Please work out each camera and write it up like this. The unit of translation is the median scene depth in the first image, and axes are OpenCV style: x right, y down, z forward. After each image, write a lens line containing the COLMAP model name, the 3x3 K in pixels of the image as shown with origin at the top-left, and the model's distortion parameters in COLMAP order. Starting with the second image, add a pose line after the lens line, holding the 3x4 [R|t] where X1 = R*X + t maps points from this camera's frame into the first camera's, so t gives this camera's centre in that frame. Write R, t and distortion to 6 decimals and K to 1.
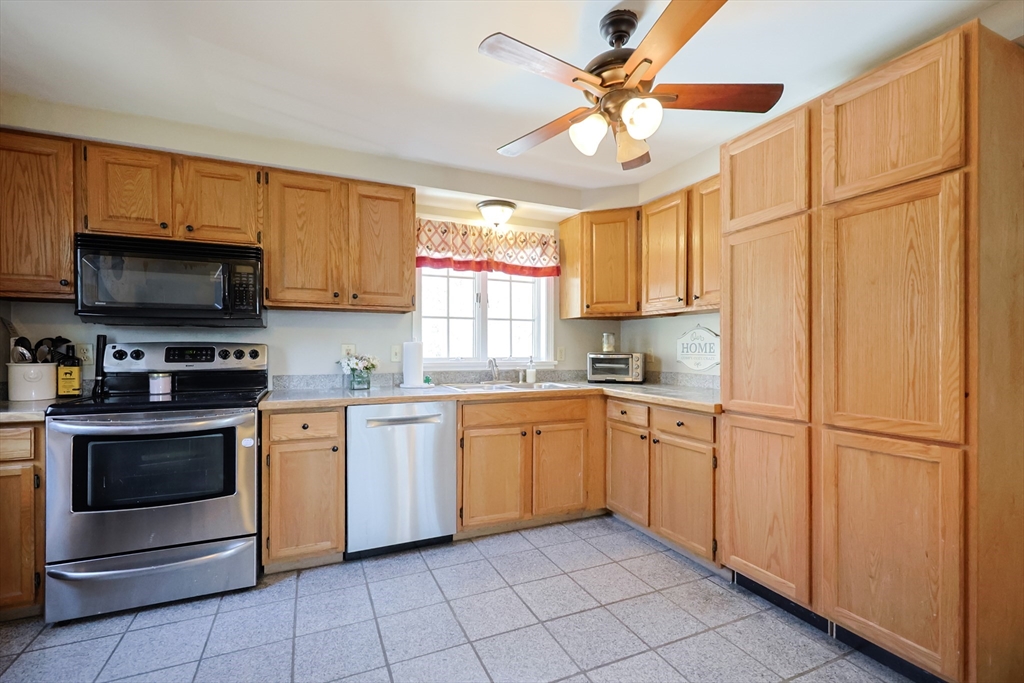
lens RADIAL K [[444.3, 0, 504.3], [0, 444.3, 349.5], [0, 0, 1]] dist [0.001074, -0.000305]
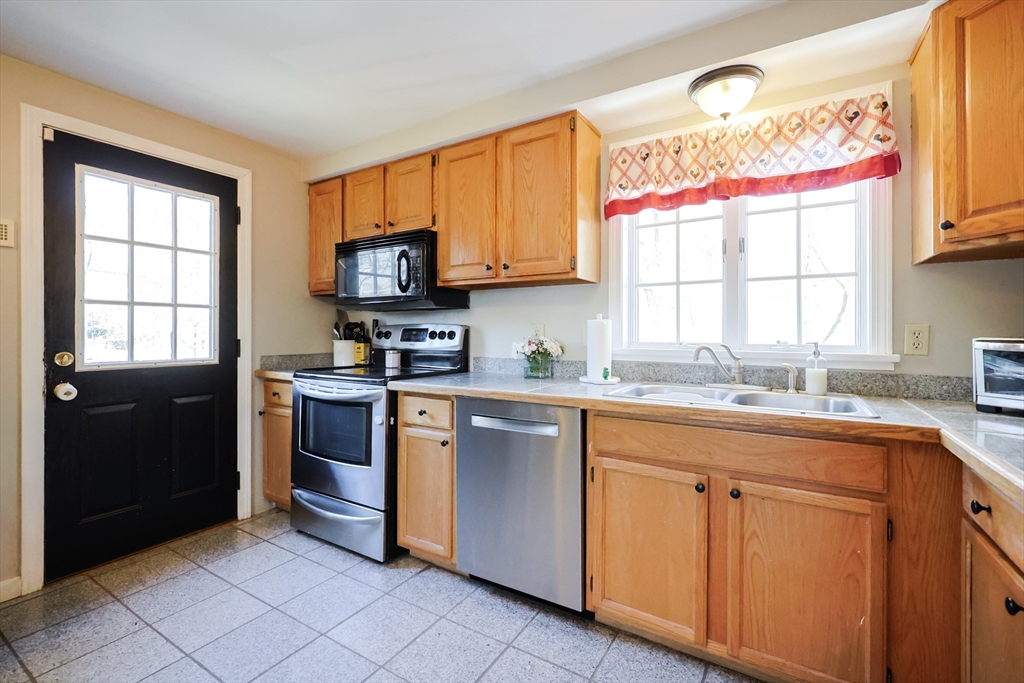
lens RADIAL K [[444.3, 0, 515.1], [0, 444.3, 330.7], [0, 0, 1]] dist [0.001074, -0.000305]
pose [[0.579898, -0.002771, -0.814684, 0.305689], [-0.002577, 0.999983, -0.005236, 0.004845], [0.814685, 0.005136, 0.579881, 0.449817]]
